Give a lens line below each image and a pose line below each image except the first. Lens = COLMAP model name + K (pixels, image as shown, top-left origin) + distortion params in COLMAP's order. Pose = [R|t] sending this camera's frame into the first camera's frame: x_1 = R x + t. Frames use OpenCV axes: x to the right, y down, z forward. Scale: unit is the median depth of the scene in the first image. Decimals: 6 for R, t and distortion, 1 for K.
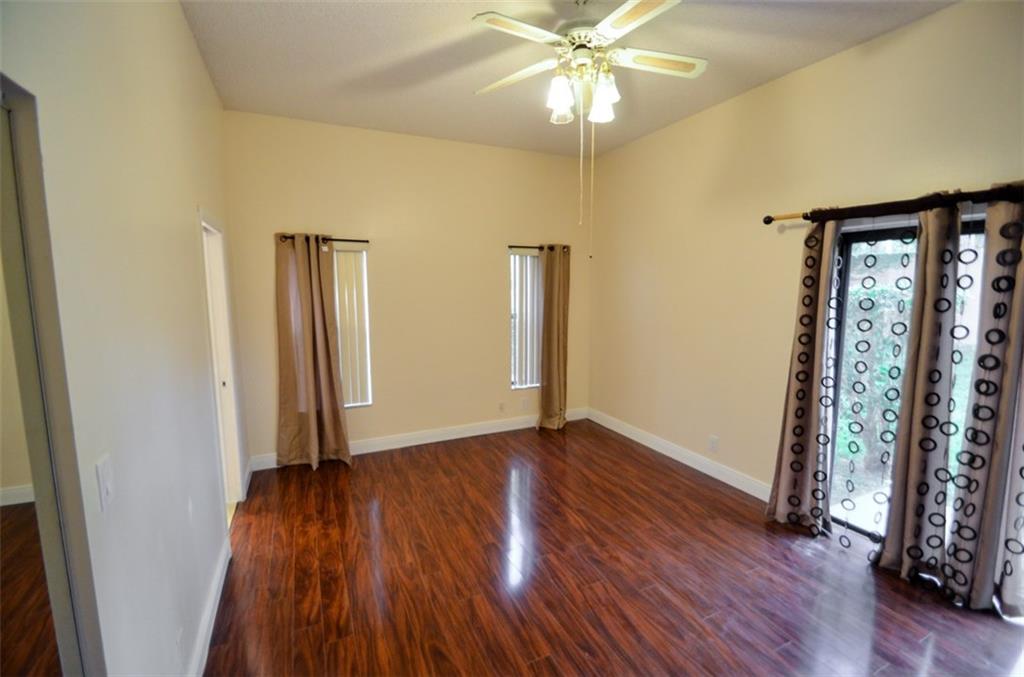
lens RADIAL K [[436.3, 0, 565.7], [0, 436.3, 337.7], [0, 0, 1]] dist [-0.000619, -0.000287]
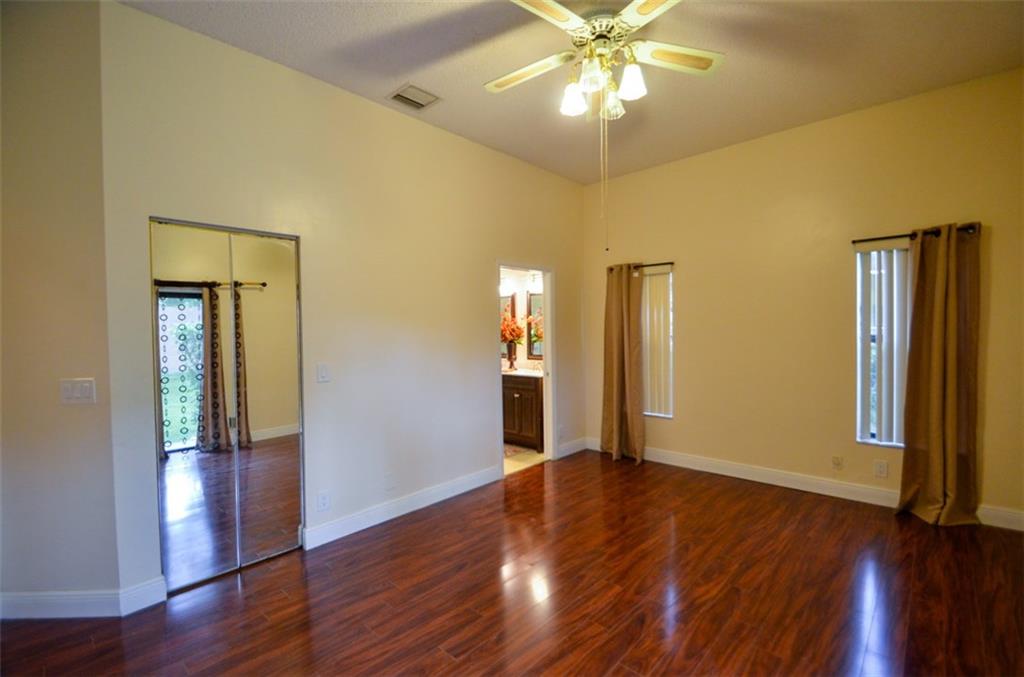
lens RADIAL K [[457.5, 0, 508.5], [0, 457.5, 338.6], [0, 0, 1]] dist [-0.019504, -0.000759]
pose [[0.335598, 0.016021, -0.941869, 0.461990], [-0.086818, 0.996126, -0.013990, 0.013824], [0.937996, 0.086466, 0.335689, 0.262679]]
